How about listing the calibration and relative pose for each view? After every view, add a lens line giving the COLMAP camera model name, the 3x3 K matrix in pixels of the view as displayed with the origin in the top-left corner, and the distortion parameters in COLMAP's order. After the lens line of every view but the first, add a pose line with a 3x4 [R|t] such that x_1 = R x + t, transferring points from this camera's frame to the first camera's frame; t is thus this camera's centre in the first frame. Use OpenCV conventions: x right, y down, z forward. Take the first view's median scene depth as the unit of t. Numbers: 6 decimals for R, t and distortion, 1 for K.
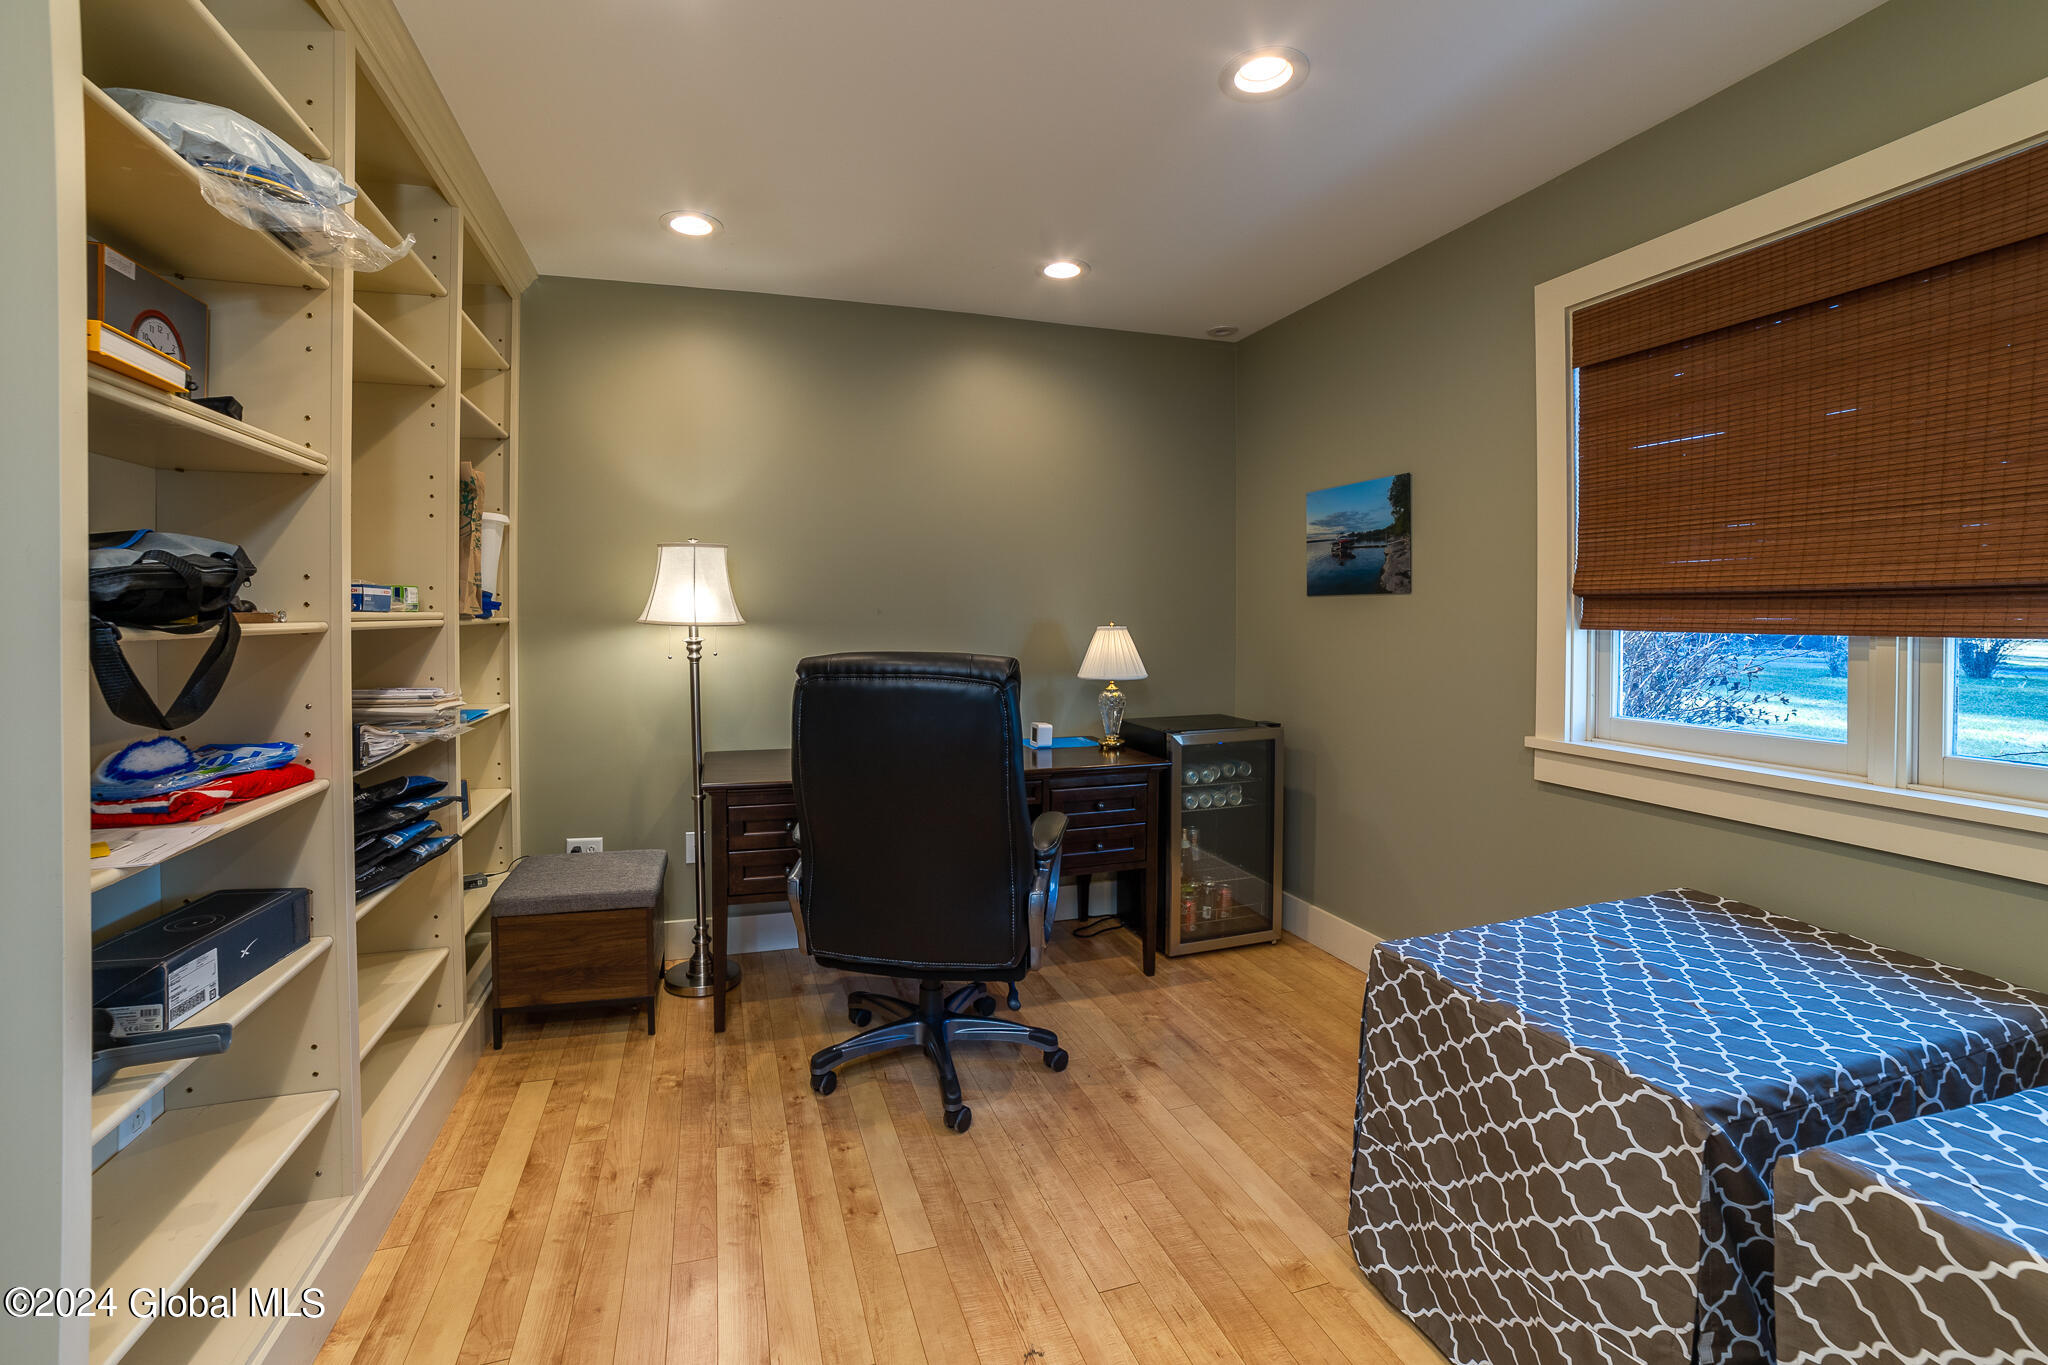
lens RADIAL K [[864.9, 0, 987.1], [0, 864.9, 645.7], [0, 0, 1]] dist [-0.084692, 0.036719]
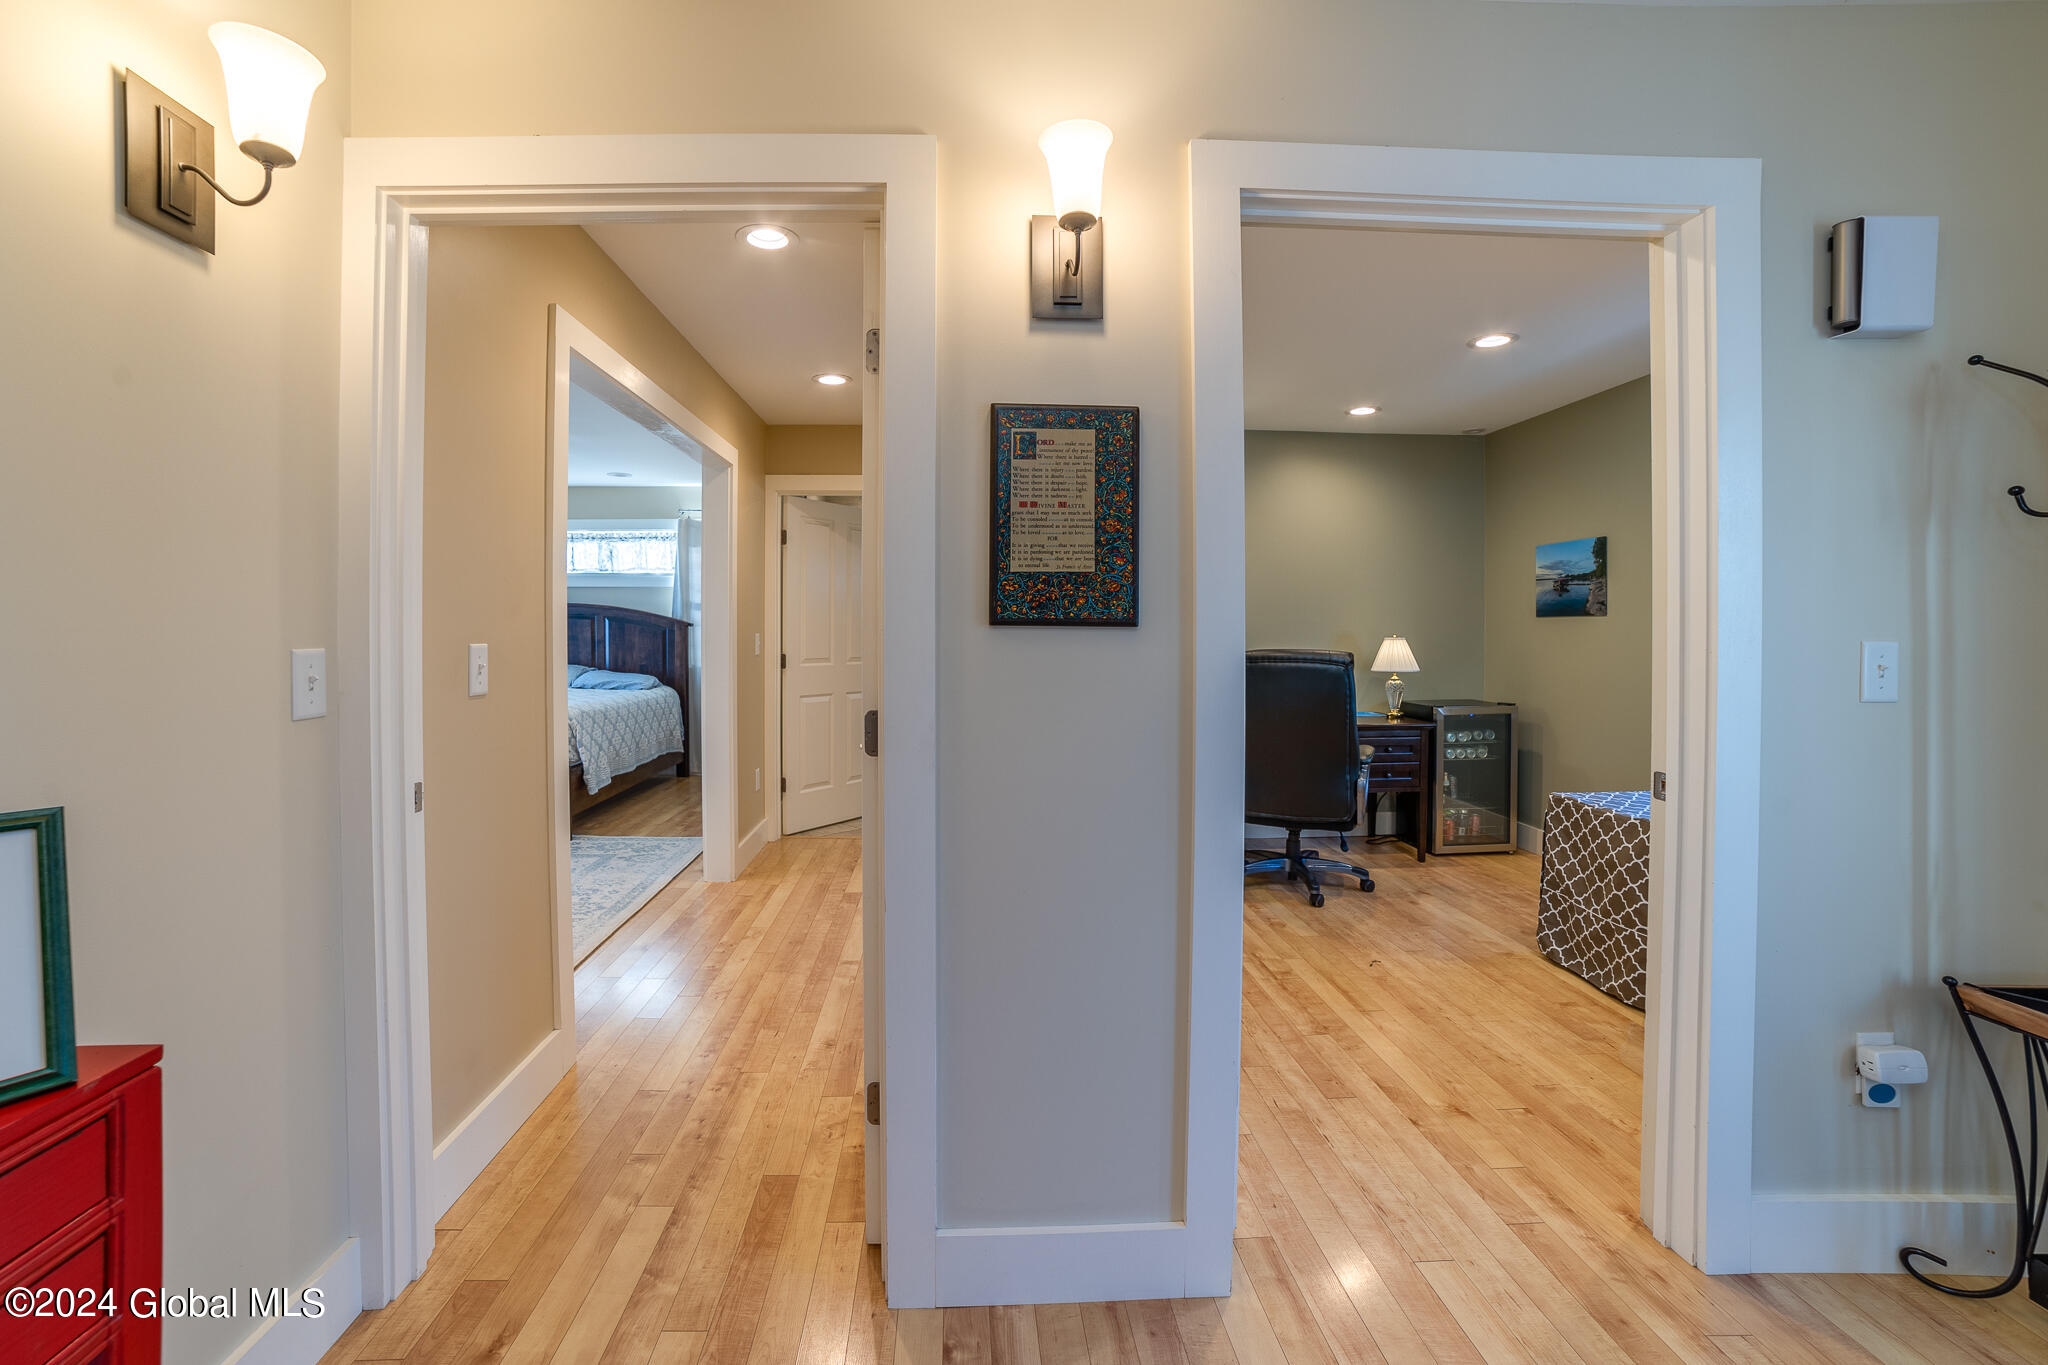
lens RADIAL K [[864.9, 0, 987.1], [0, 864.9, 645.7], [0, 0, 1]] dist [-0.084692, 0.036719]
pose [[0.964955, 0.004103, -0.262385, -0.177495], [-0.008385, 0.999849, -0.015204, 0.023853], [0.262283, 0.016871, 0.964844, -0.724124]]
